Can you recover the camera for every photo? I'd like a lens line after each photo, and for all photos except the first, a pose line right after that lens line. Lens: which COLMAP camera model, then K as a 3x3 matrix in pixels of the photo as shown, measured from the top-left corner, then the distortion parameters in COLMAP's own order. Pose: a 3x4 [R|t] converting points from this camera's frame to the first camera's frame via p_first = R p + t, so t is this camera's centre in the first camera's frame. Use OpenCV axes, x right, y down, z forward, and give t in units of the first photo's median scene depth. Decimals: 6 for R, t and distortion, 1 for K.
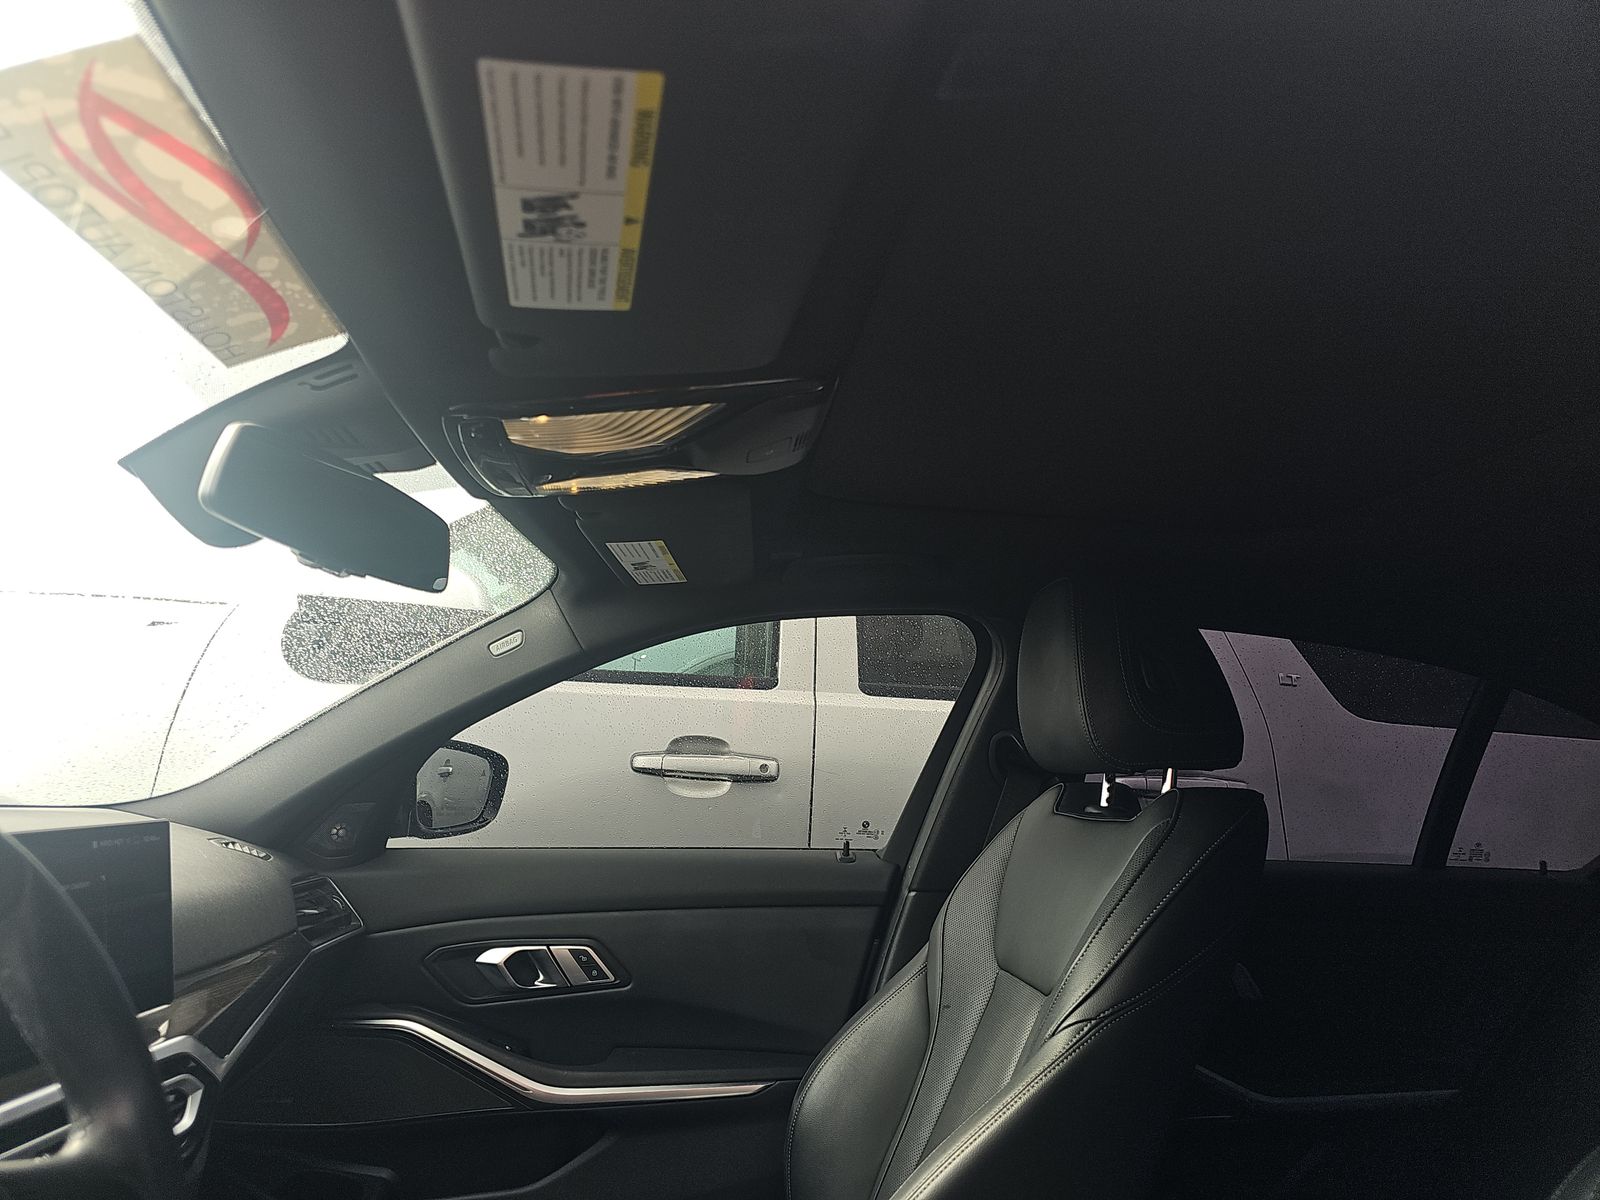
lens RADIAL K [[1077.8, 0, 800.0], [0, 1077.8, 600.0], [0, 0, 1]] dist [0.055496, -0.042722]
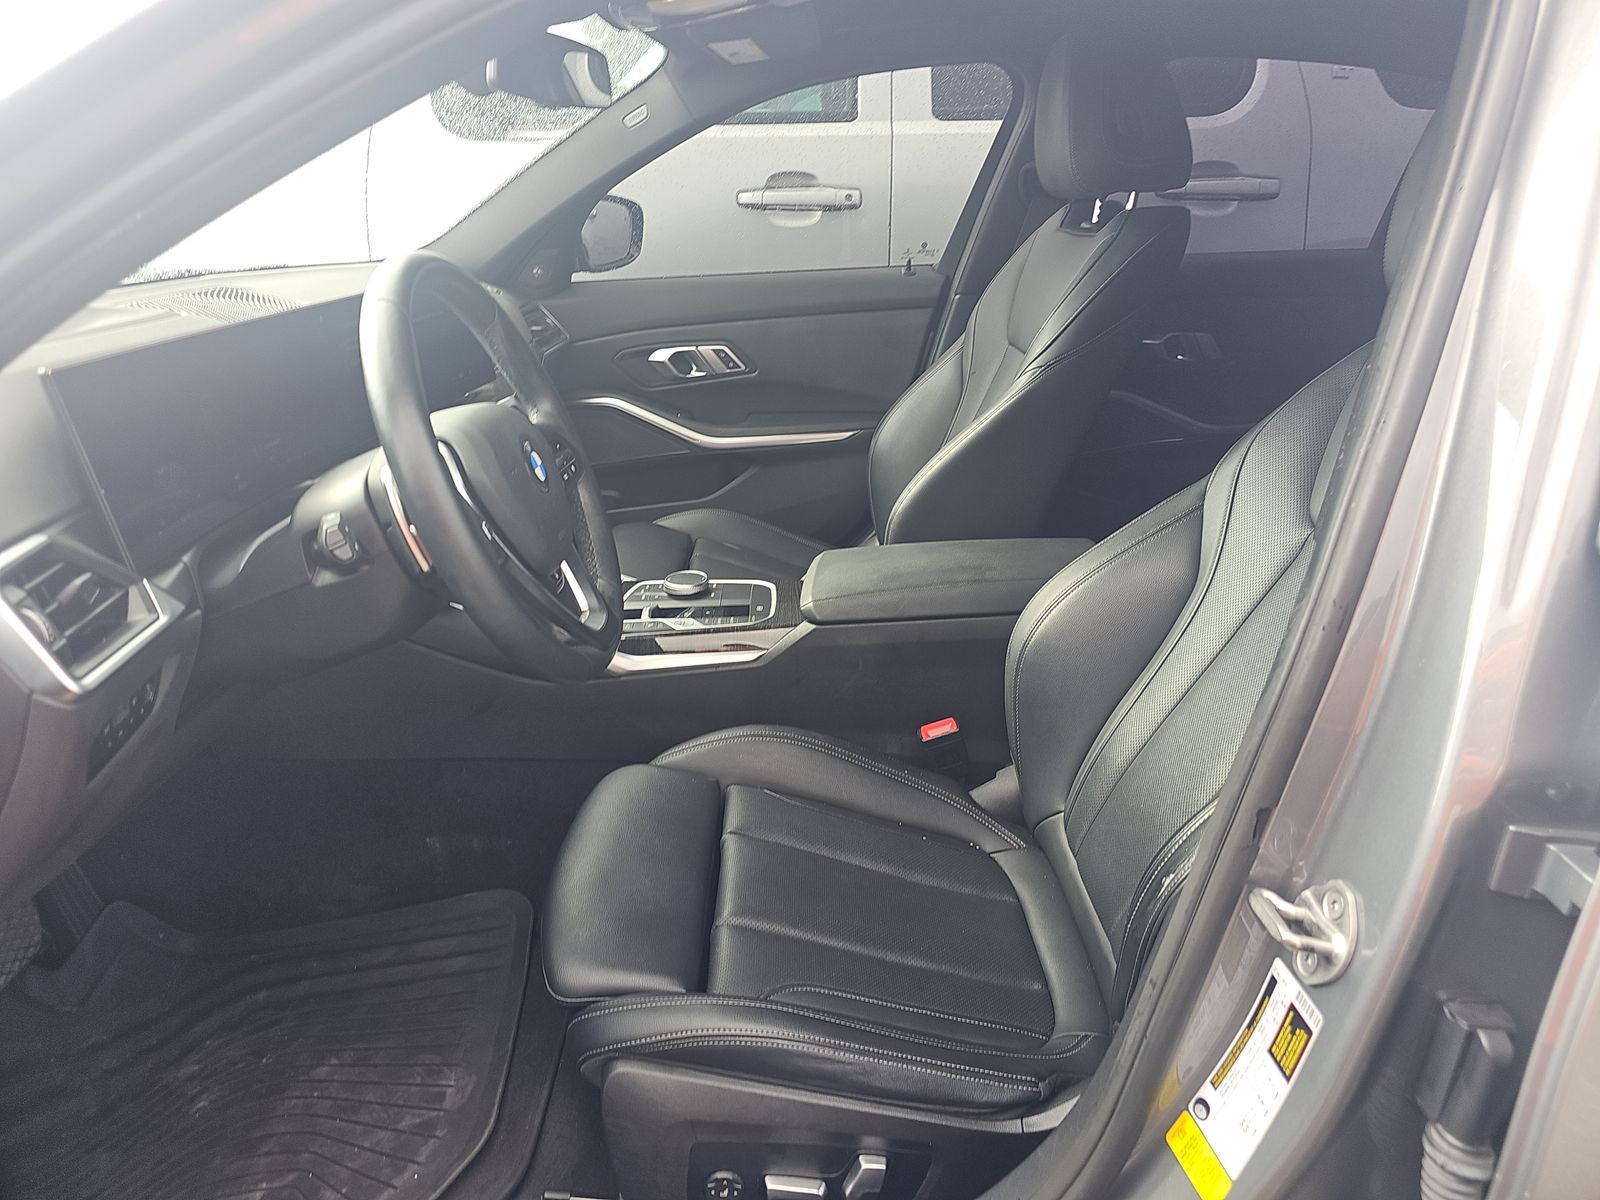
lens RADIAL K [[1064.1, 0, 800.0], [0, 1064.1, 600.0], [0, 0, 1]] dist [0.064735, -0.000575]
pose [[0.994069, -0.021688, -0.106563, 0.044783], [0.072642, 0.861652, 0.502274, -0.089251], [0.080926, -0.507036, 0.858117, -0.358712]]
